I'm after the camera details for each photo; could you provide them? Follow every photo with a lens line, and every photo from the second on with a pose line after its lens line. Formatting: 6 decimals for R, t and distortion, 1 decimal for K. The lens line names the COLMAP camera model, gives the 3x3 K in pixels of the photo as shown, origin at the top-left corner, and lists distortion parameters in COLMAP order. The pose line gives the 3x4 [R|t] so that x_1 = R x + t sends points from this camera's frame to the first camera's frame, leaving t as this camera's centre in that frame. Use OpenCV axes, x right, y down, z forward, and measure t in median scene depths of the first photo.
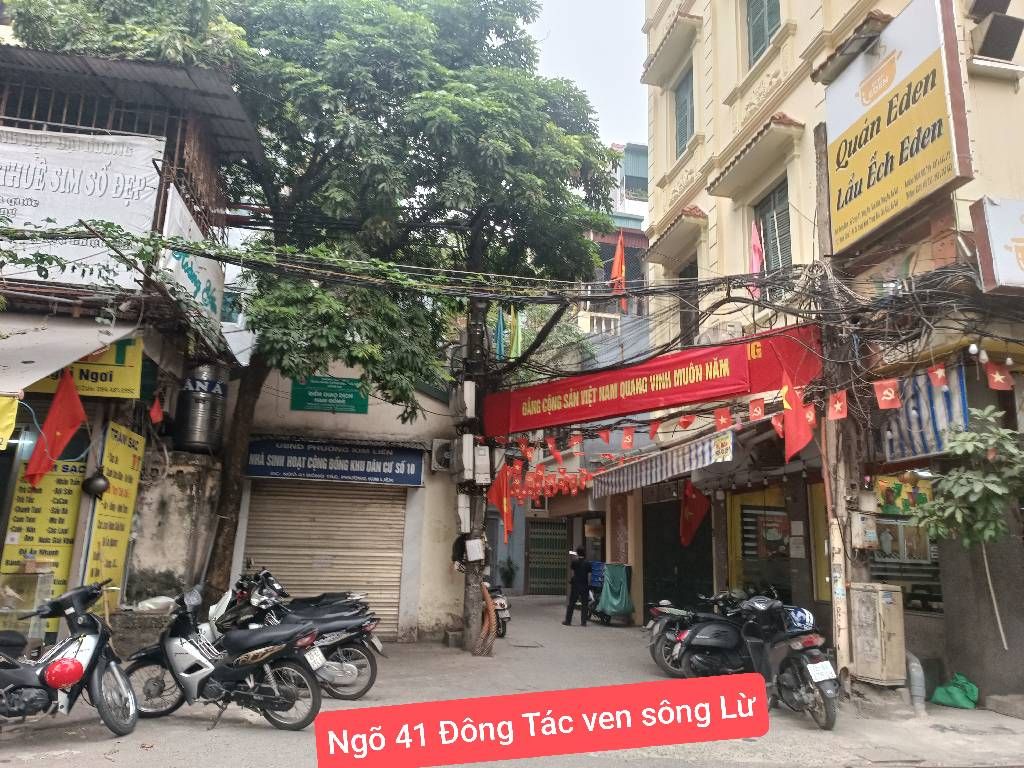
lens RADIAL K [[744.7, 0, 508.2], [0, 744.7, 391.9], [0, 0, 1]] dist [0.031697, -0.000408]
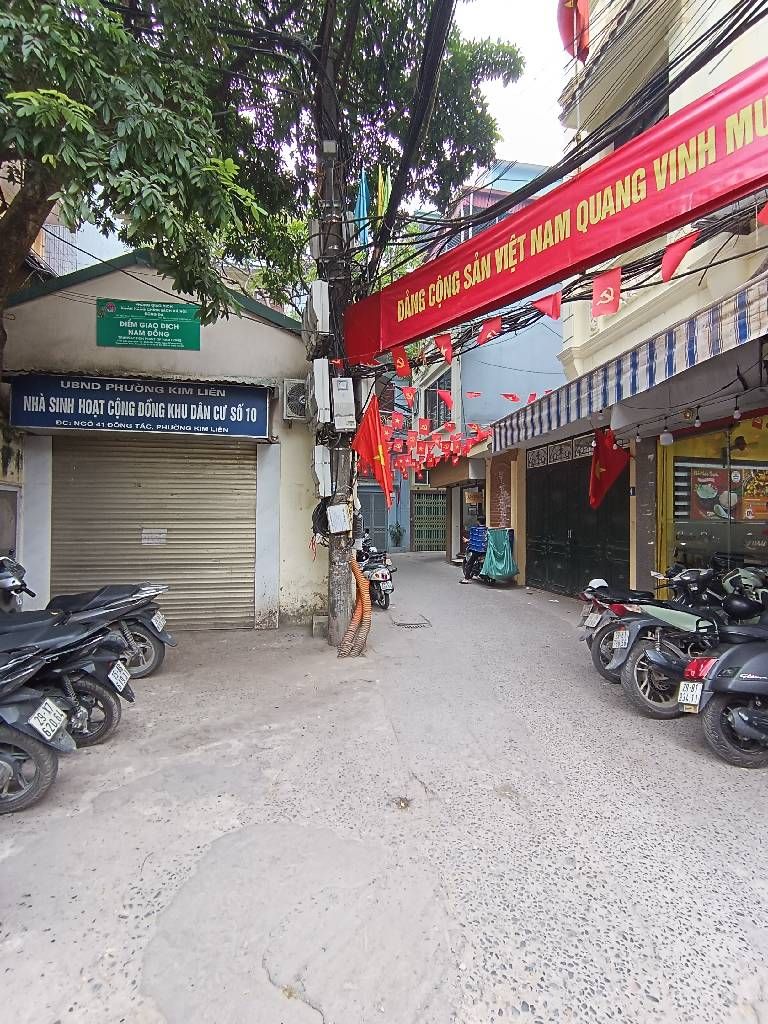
lens RADIAL K [[469.2, 0, 388.5], [0, 469.2, 514.1], [0, 0, 1]] dist [0.002026, 0.000154]
pose [[0.999409, -0.022475, -0.025995, 0.017098], [0.027261, 0.979088, 0.201603, 0.110494], [0.020920, -0.202193, 0.979122, 0.525800]]
